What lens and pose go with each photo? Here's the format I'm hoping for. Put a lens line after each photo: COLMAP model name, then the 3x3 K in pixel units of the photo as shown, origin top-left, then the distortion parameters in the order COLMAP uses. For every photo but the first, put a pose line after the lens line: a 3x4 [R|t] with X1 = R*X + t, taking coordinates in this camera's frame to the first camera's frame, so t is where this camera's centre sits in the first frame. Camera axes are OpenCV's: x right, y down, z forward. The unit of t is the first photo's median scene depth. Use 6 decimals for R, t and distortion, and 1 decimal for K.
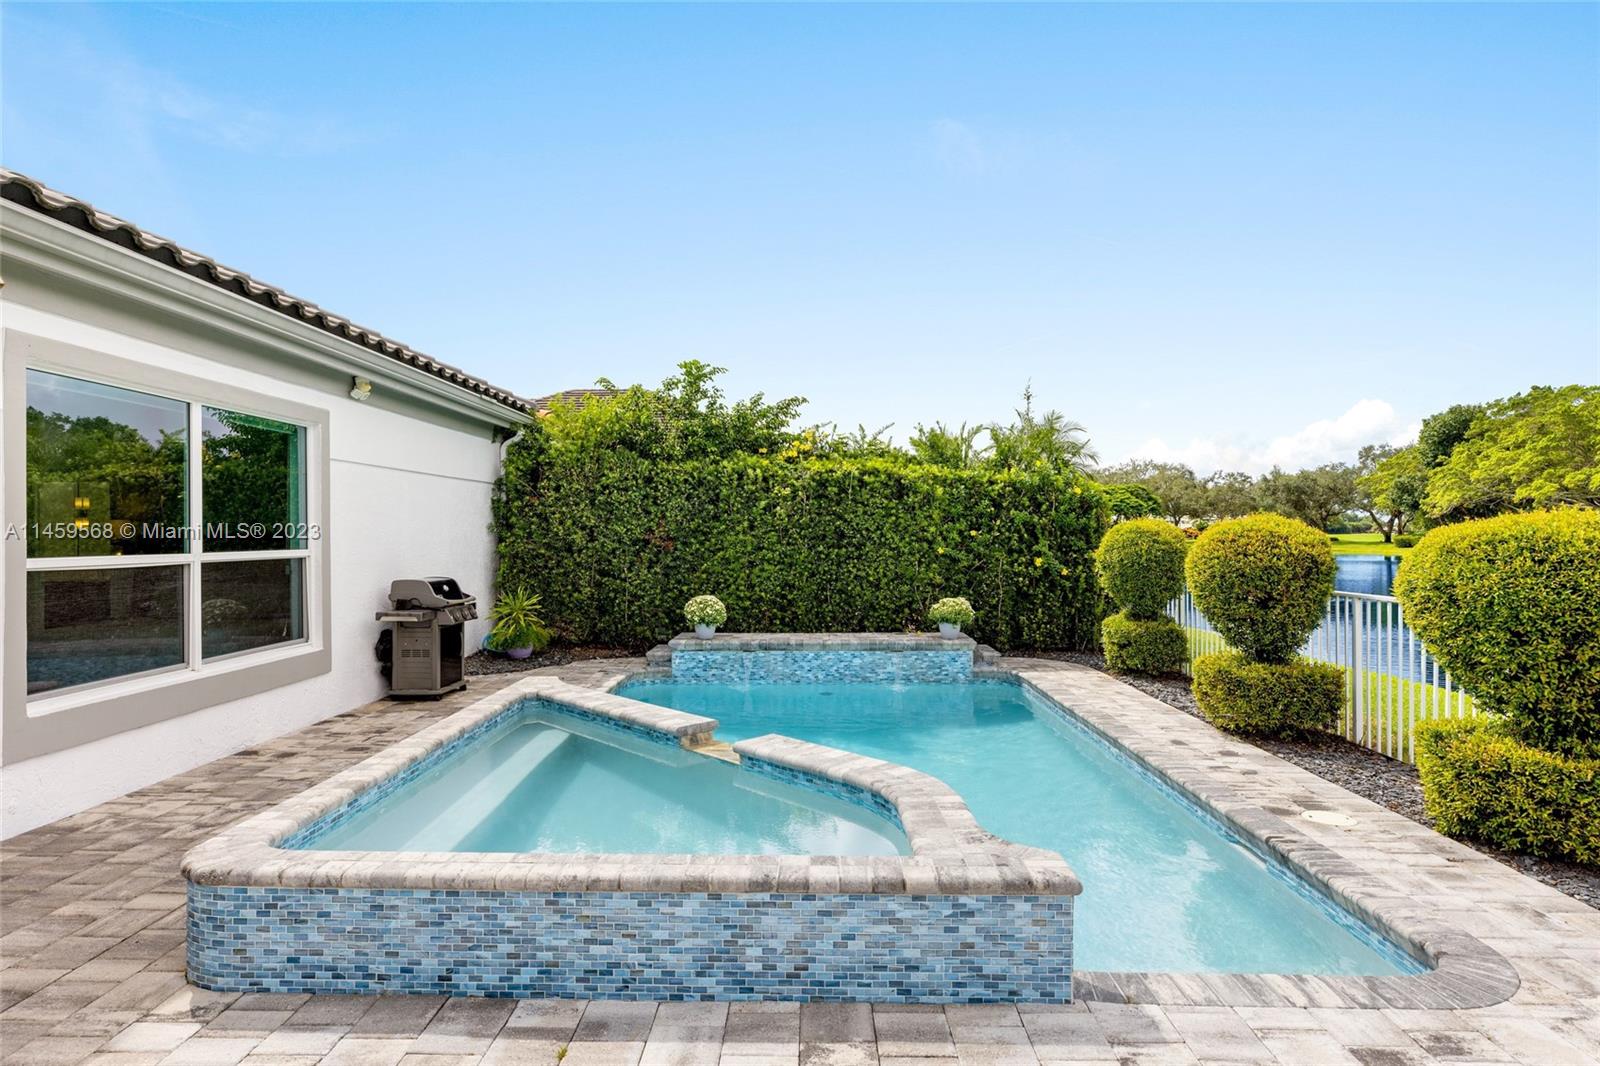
lens RADIAL K [[850.9, 0, 796.3], [0, 850.9, 532.2], [0, 0, 1]] dist [0.002011, 0.000838]
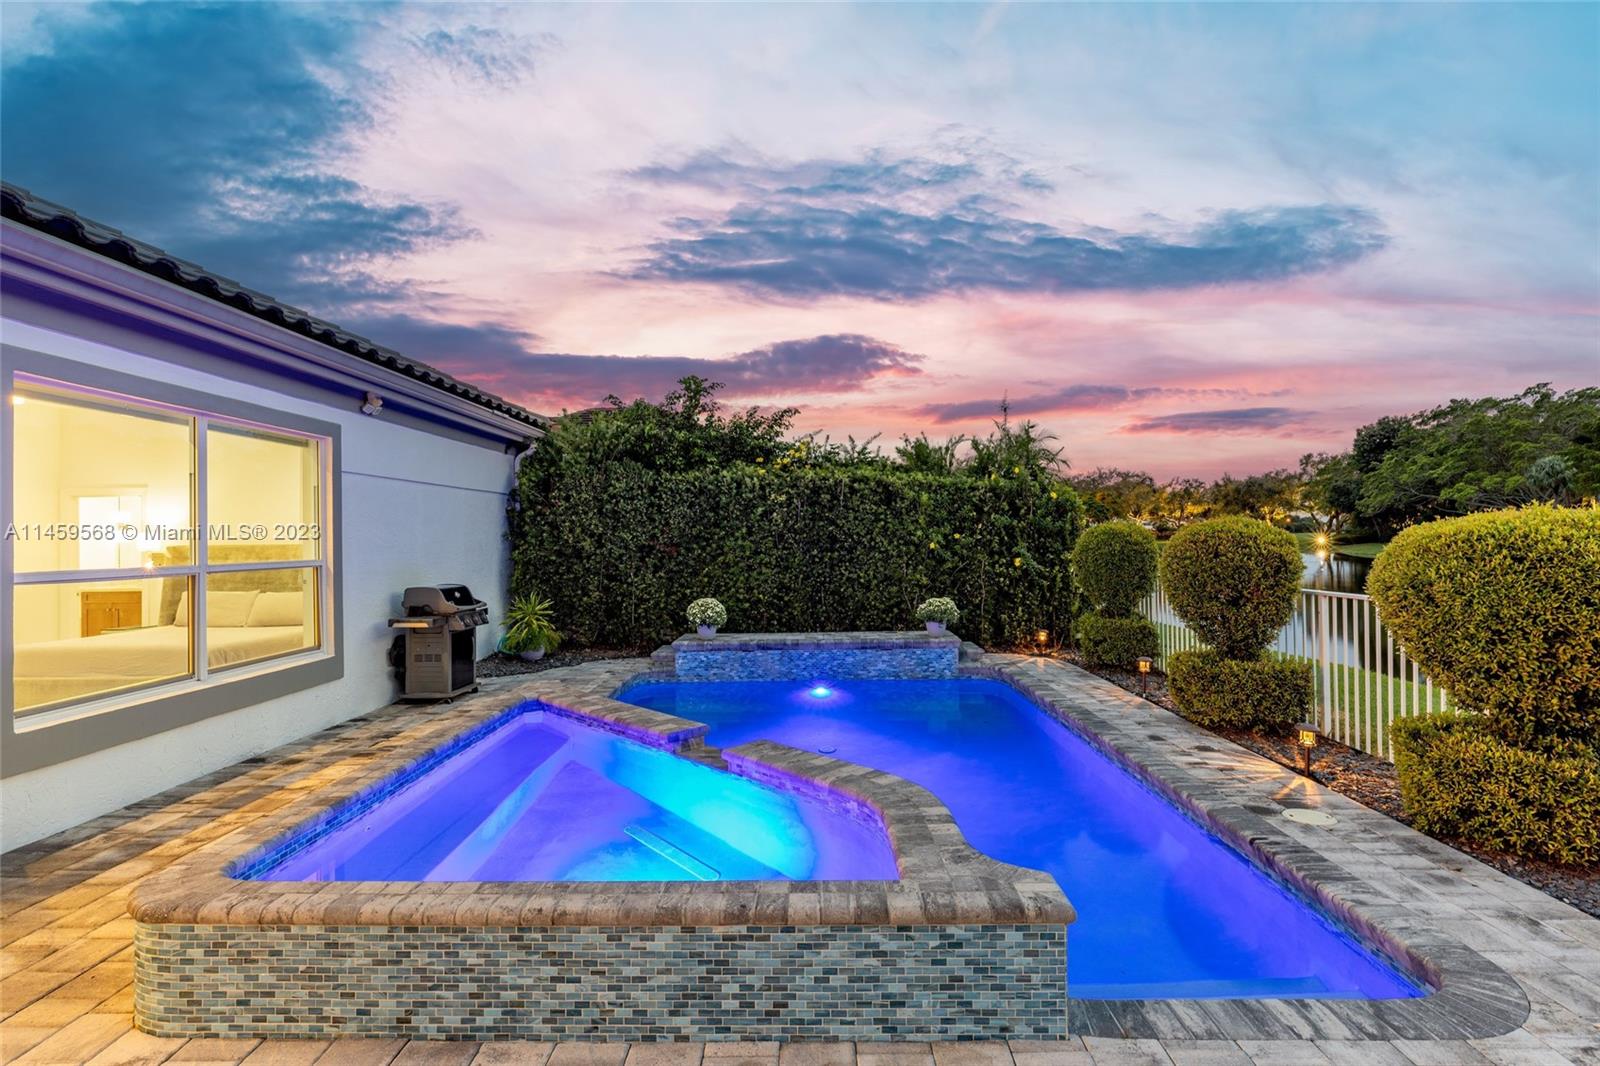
lens RADIAL K [[1254.6, 0, 800.0], [0, 1254.6, 534.0], [0, 0, 1]] dist [0.002080, -0.009055]
pose [[0.996672, -0.010821, 0.080797, -0.117255], [0.011340, 0.999918, -0.005967, 0.005418], [-0.080726, 0.006863, 0.996713, -0.561817]]
